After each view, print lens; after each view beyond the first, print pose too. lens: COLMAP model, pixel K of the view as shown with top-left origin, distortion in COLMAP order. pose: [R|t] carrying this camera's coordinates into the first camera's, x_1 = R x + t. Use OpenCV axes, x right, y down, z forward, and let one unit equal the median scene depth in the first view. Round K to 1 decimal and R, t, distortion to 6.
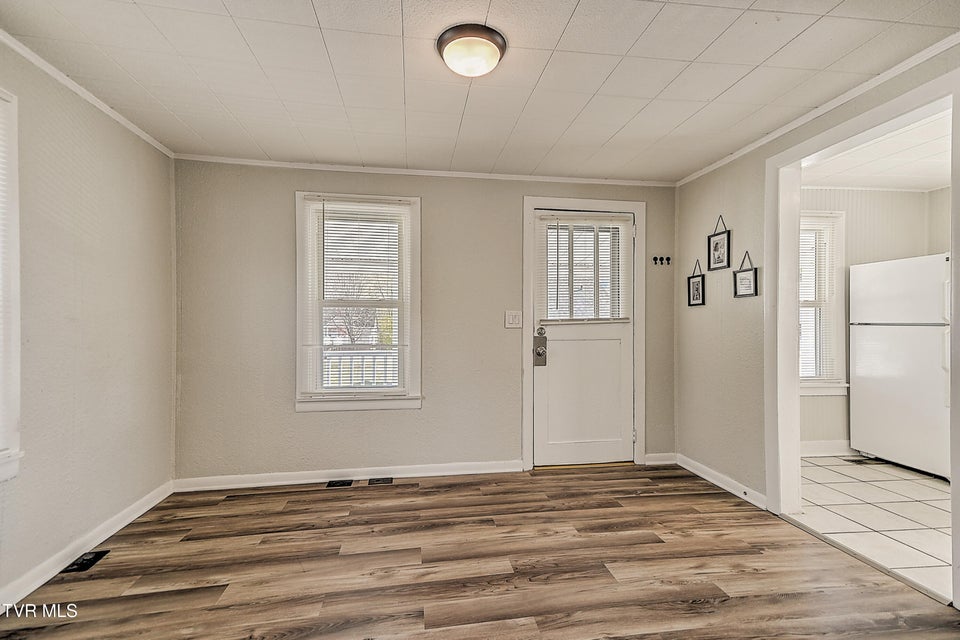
lens RADIAL K [[449.4, 0, 479.9], [0, 449.4, 322.4], [0, 0, 1]] dist [0.030041, -0.000230]
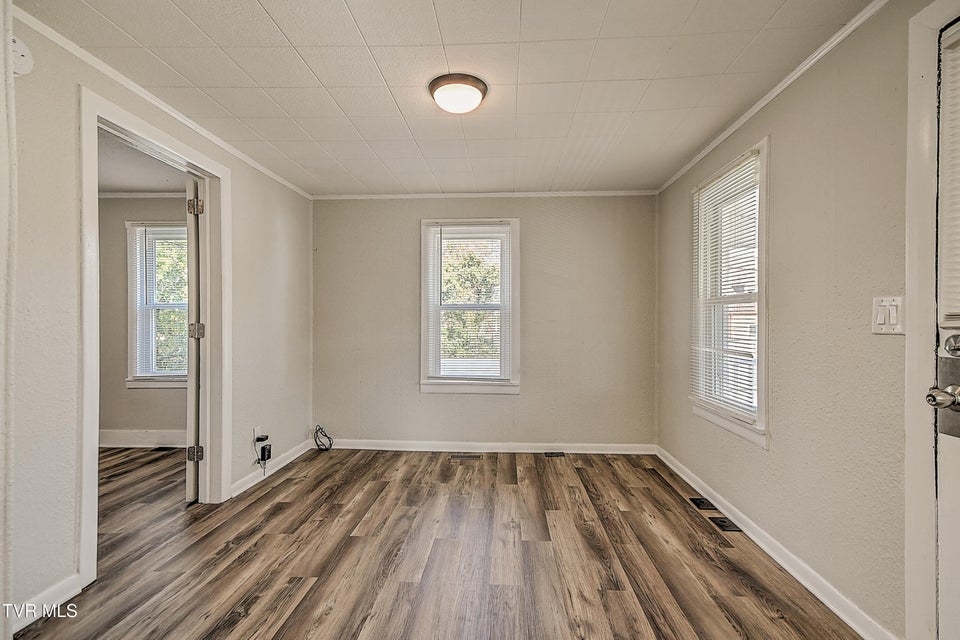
lens RADIAL K [[449.4, 0, 483.1], [0, 449.4, 323.5], [0, 0, 1]] dist [0.030041, -0.000230]
pose [[-0.192160, 0.004724, -0.981352, 0.717193], [-0.001734, 0.999985, 0.005153, -0.000385], [0.981362, 0.002691, -0.192149, 0.831876]]
